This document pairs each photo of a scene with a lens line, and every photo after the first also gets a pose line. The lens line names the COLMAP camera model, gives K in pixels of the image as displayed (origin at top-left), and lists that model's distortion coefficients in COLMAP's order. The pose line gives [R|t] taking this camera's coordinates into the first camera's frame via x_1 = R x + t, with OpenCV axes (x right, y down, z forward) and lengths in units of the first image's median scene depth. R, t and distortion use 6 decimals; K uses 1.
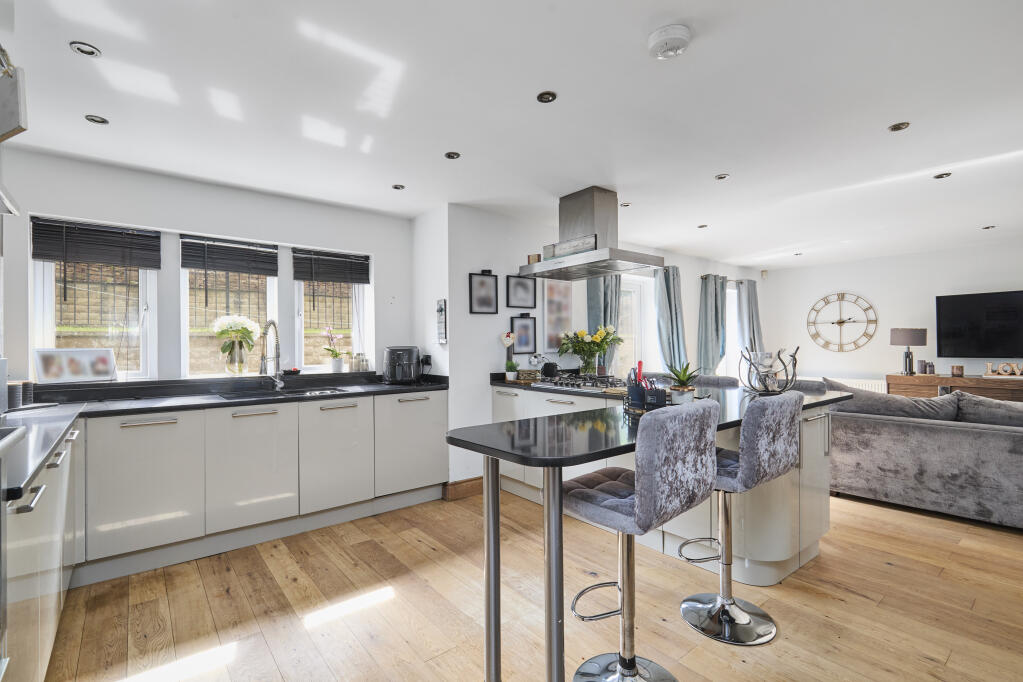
lens RADIAL K [[472.4, 0, 506.2], [0, 472.4, 342.1], [0, 0, 1]] dist [-0.000630, 0.000018]
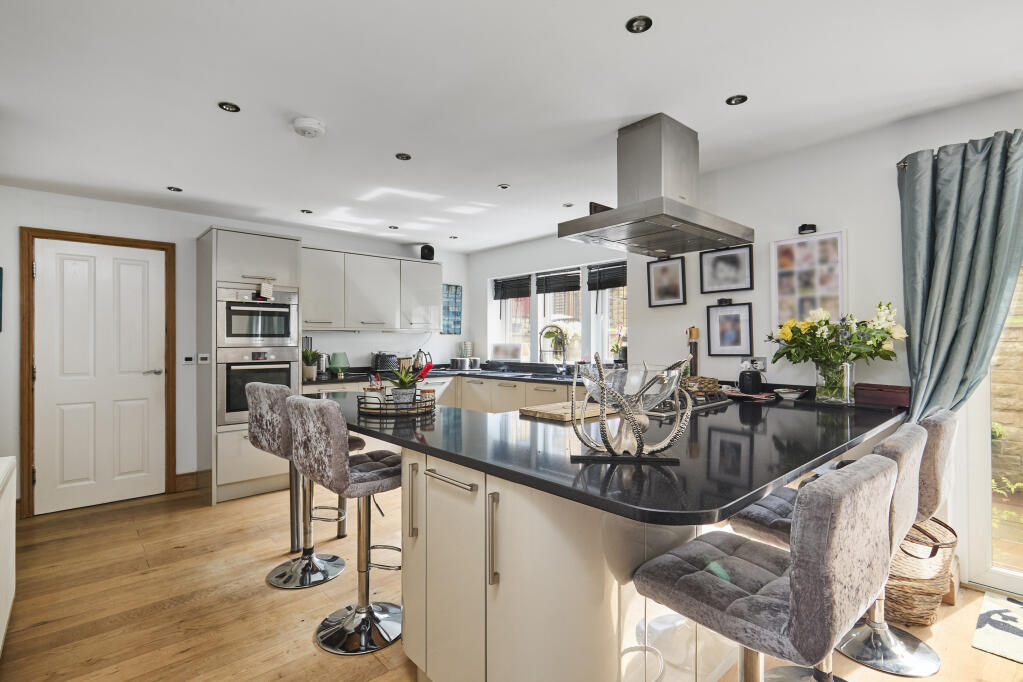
lens RADIAL K [[472.4, 0, 506.0], [0, 472.4, 340.9], [0, 0, 1]] dist [-0.000630, 0.000018]
pose [[0.043930, 0.008401, -0.998999, 0.748110], [0.008484, 0.999925, 0.008782, -0.007613], [0.998999, -0.008862, 0.043855, 0.645928]]
